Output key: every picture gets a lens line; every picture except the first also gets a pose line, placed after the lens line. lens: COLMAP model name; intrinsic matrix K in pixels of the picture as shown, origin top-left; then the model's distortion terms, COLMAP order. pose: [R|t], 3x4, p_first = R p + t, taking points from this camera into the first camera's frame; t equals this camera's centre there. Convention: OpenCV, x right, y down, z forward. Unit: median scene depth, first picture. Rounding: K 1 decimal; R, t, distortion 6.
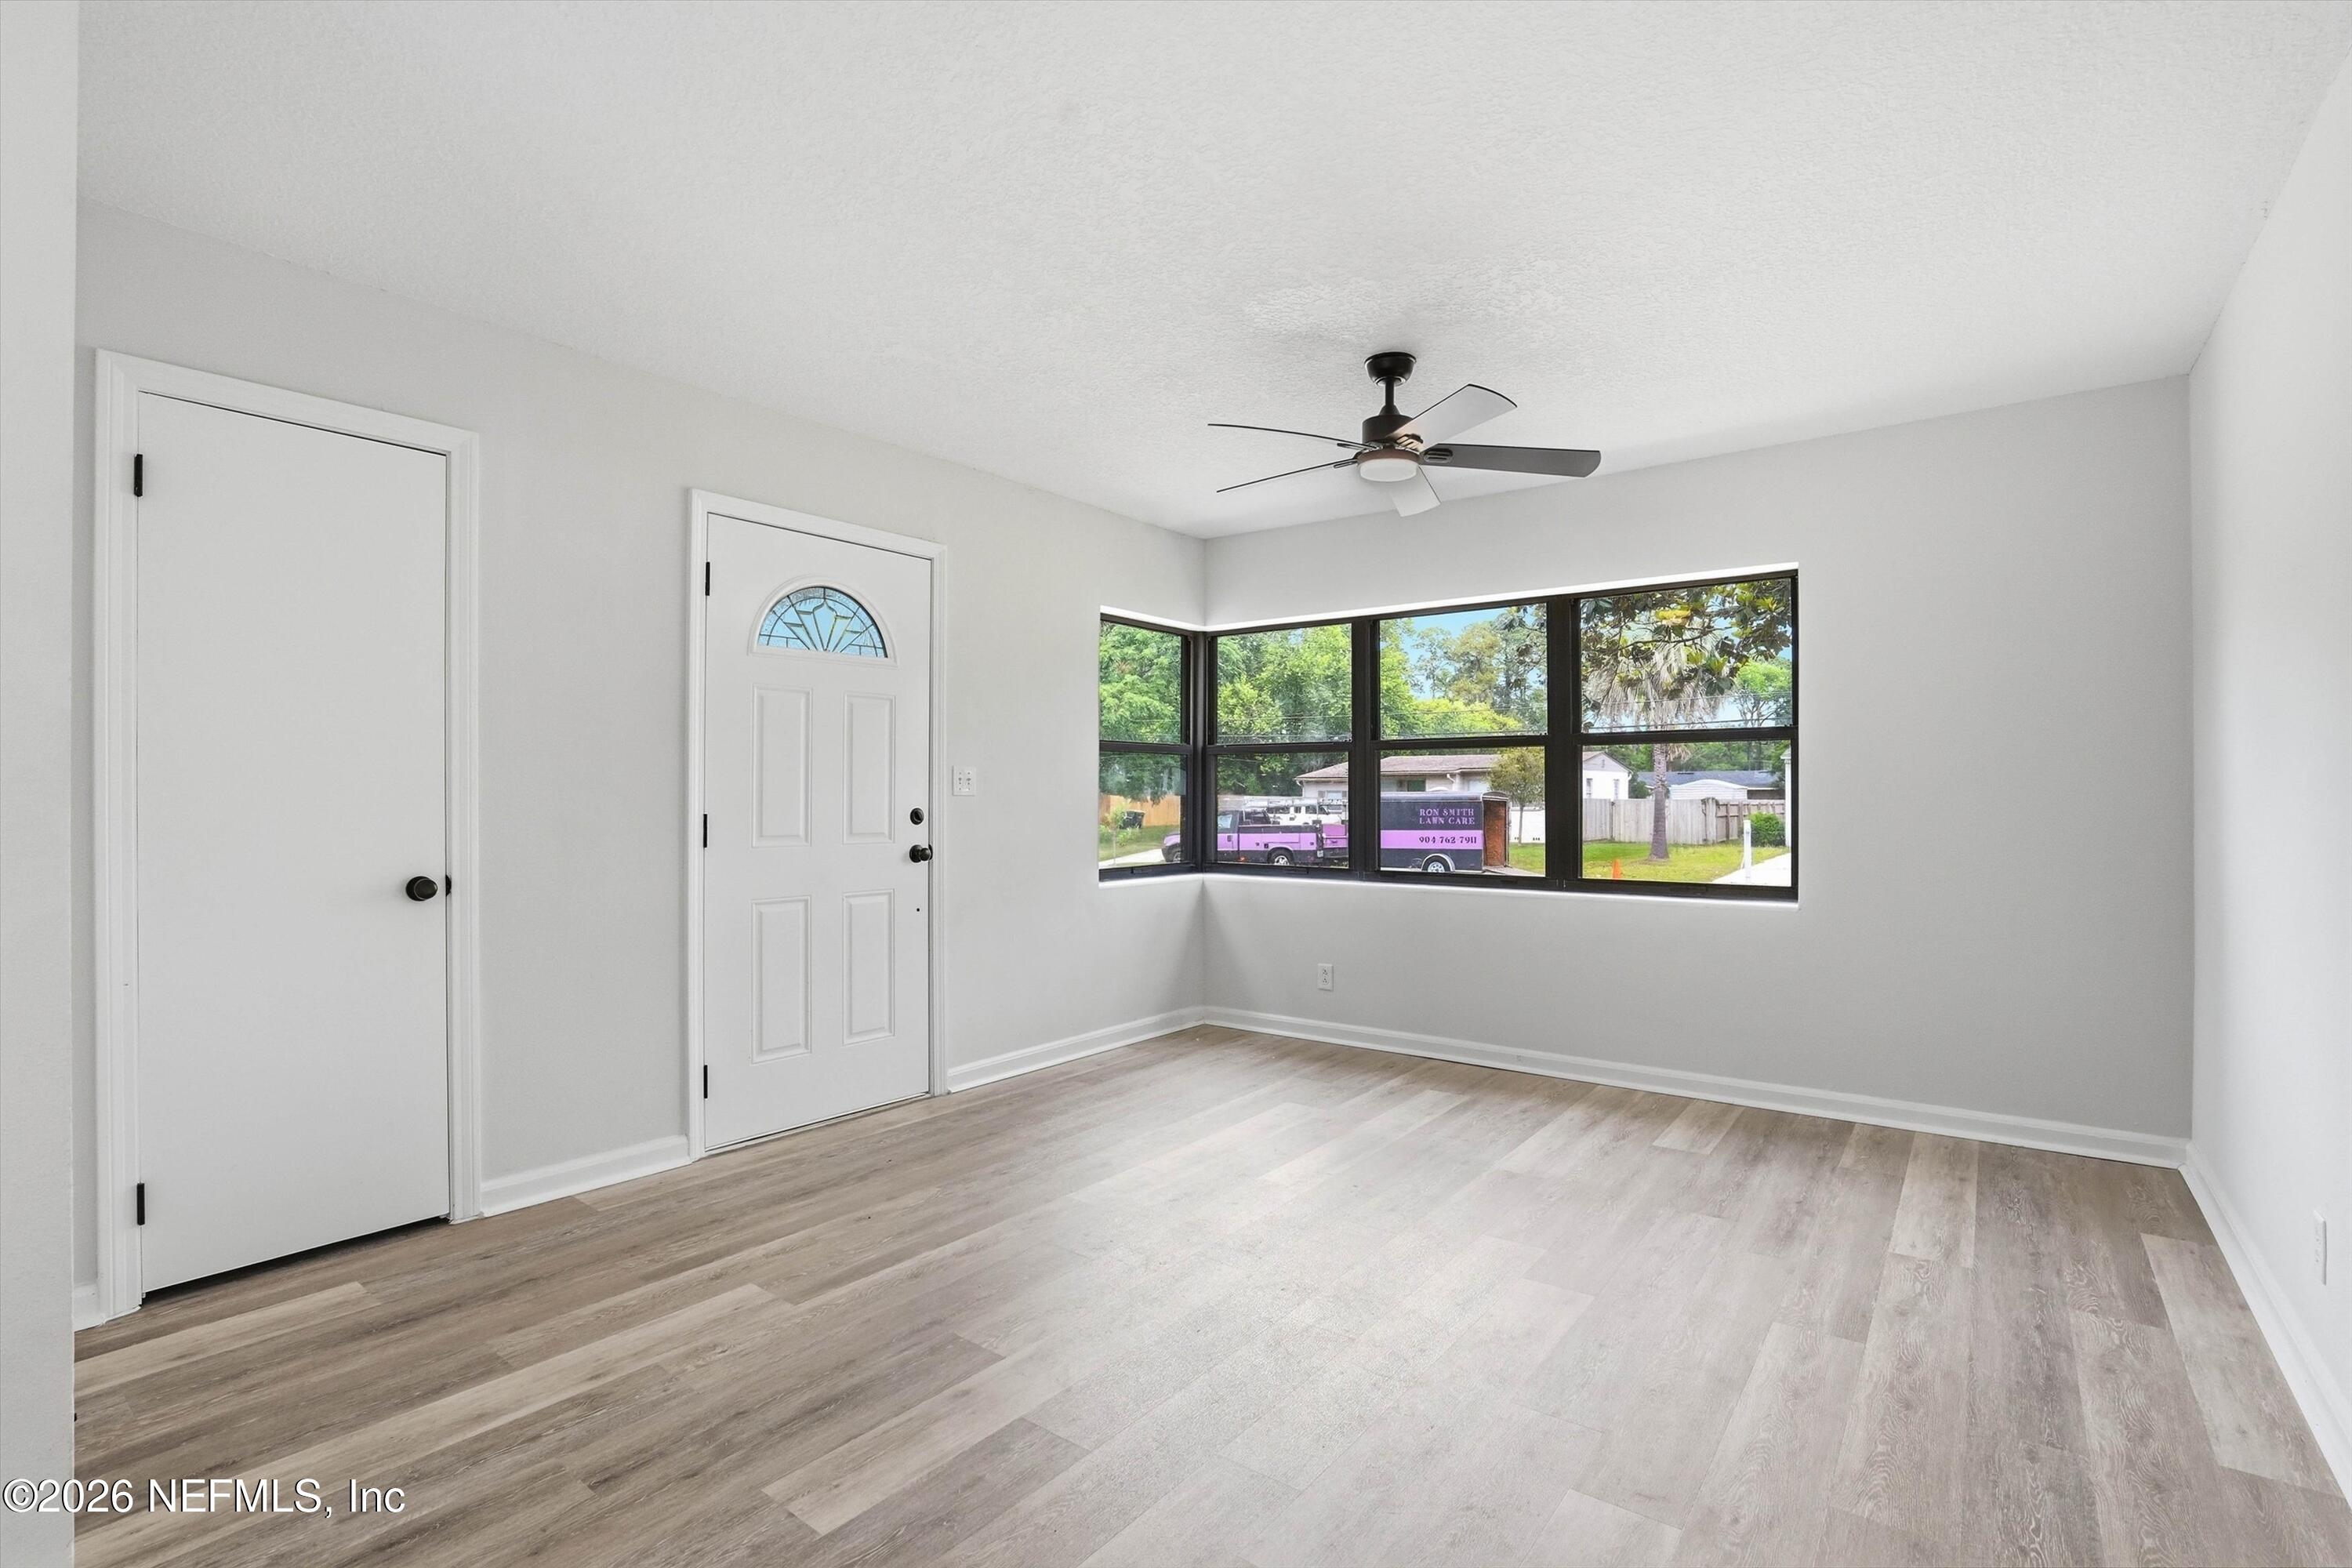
lens RADIAL K [[1082.7, 0, 1176.0], [0, 1082.7, 784.0], [0, 0, 1]] dist [-0.058406, 0.019661]
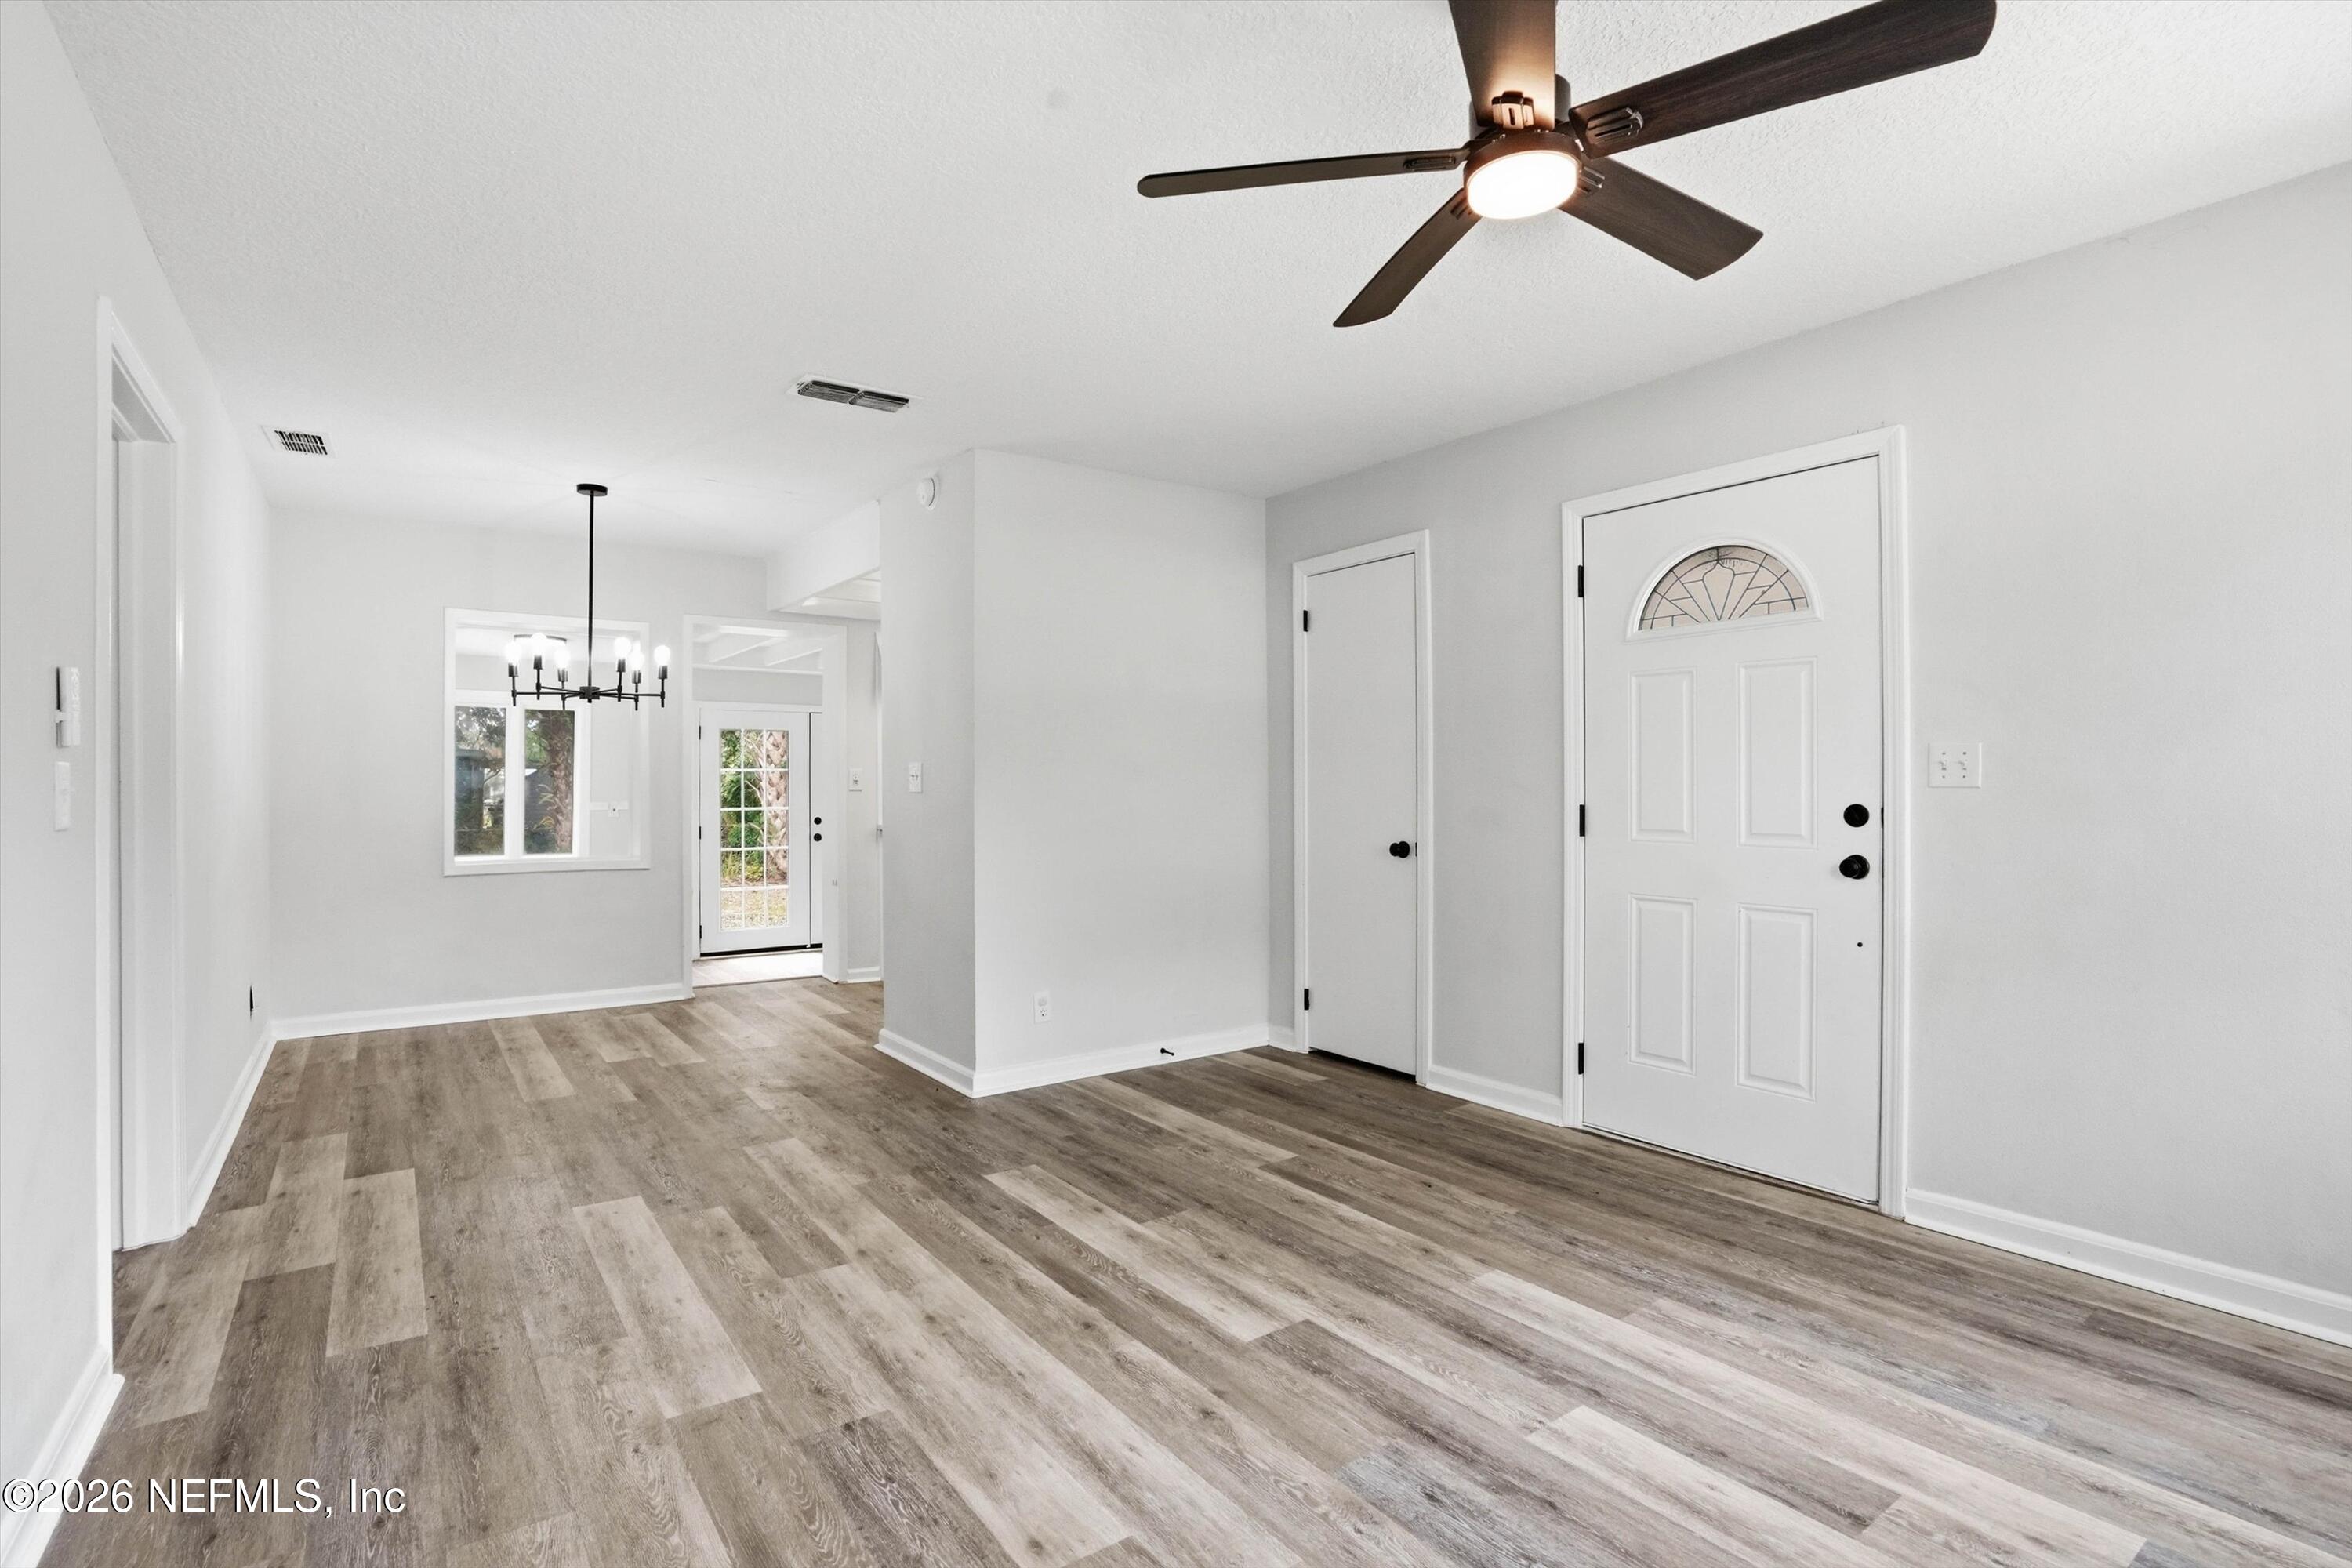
lens RADIAL K [[1119.2, 0, 1165.1], [0, 1119.2, 779.2], [0, 0, 1]] dist [-0.065660, 0.023513]
pose [[-0.289434, -0.005595, -0.957182, 0.824316], [0.010719, 0.999901, -0.009085, 0.009166], [0.957138, -0.012889, -0.289345, 1.050596]]
